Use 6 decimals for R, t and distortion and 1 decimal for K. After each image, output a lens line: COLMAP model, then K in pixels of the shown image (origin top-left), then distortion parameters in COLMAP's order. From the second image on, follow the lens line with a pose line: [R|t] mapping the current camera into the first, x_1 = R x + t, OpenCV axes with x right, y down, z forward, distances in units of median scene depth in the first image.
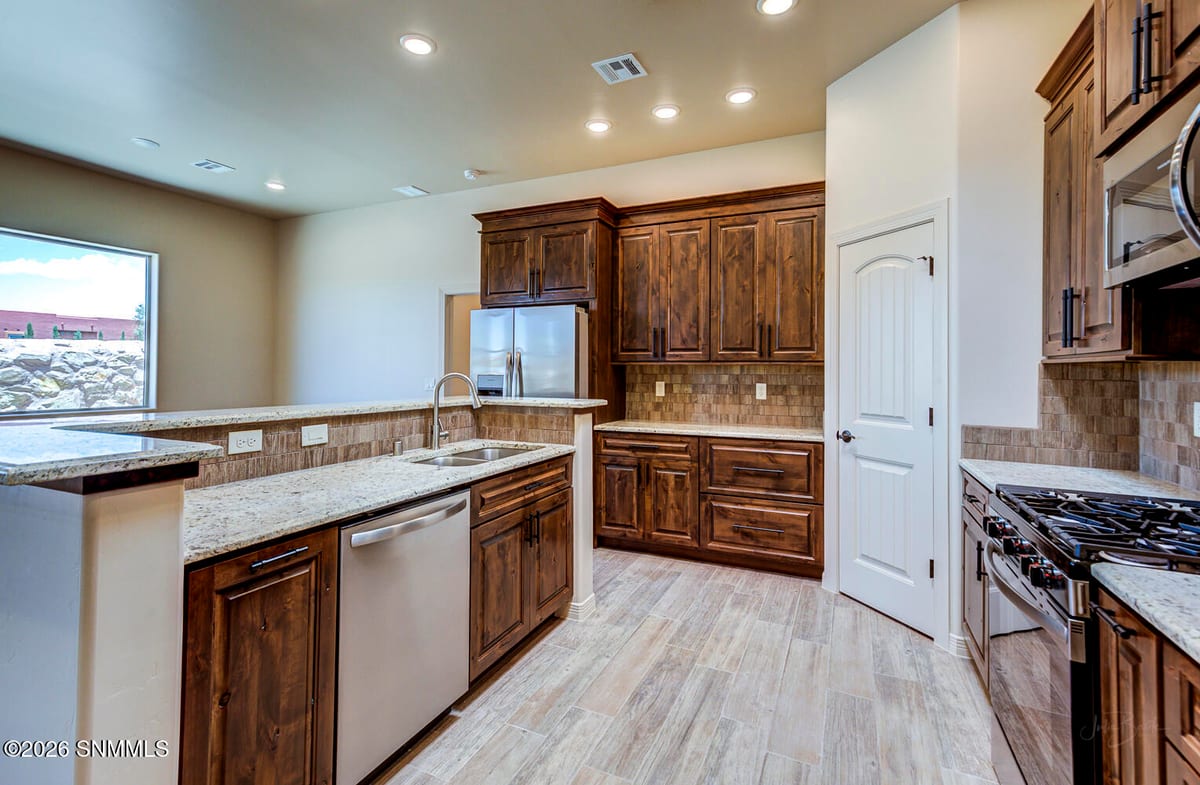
lens RADIAL K [[553.3, 0, 595.2], [0, 553.3, 358.4], [0, 0, 1]] dist [-0.000321, -0.000044]
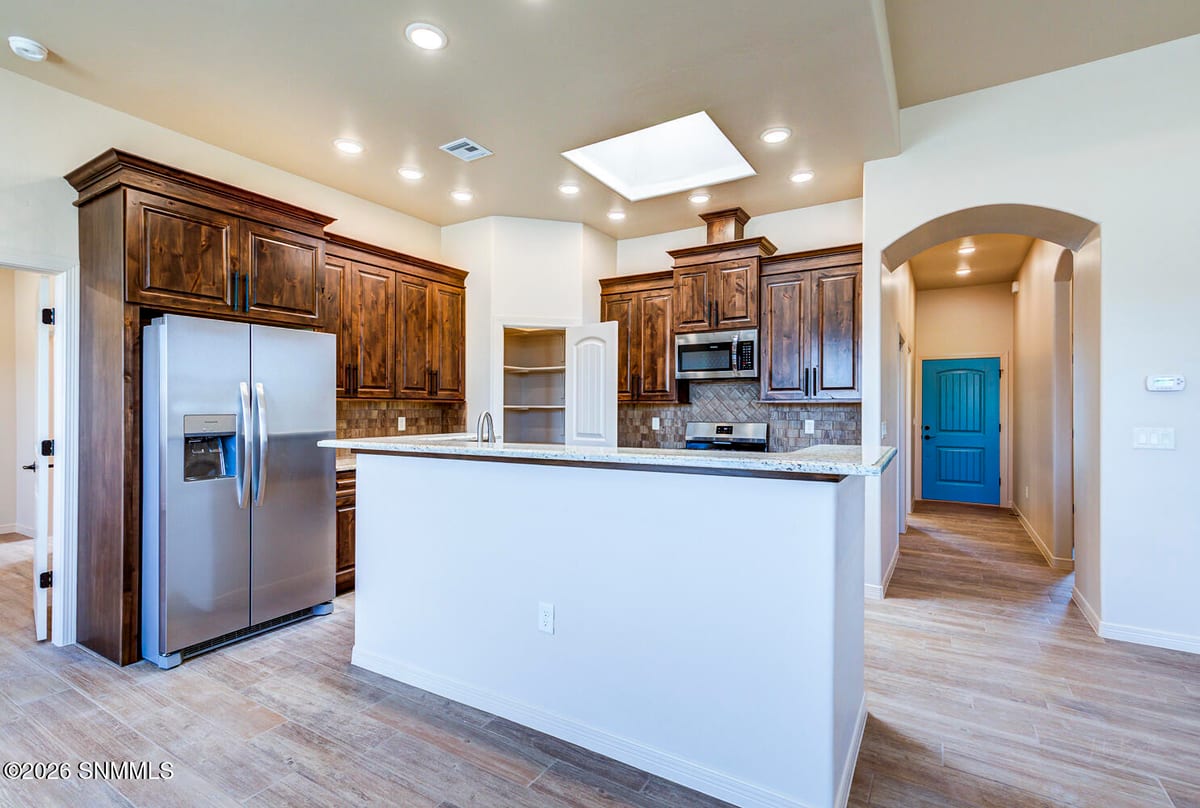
lens RADIAL K [[551.6, 0, 600.0], [0, 551.6, 404.0], [0, 0, 1]] dist [-0.001056, -0.000297]
pose [[0.109491, -0.000863, 0.993987, -0.847036], [-0.024827, 0.999685, 0.003603, 0.002192], [-0.993678, -0.025072, 0.109436, 0.449610]]
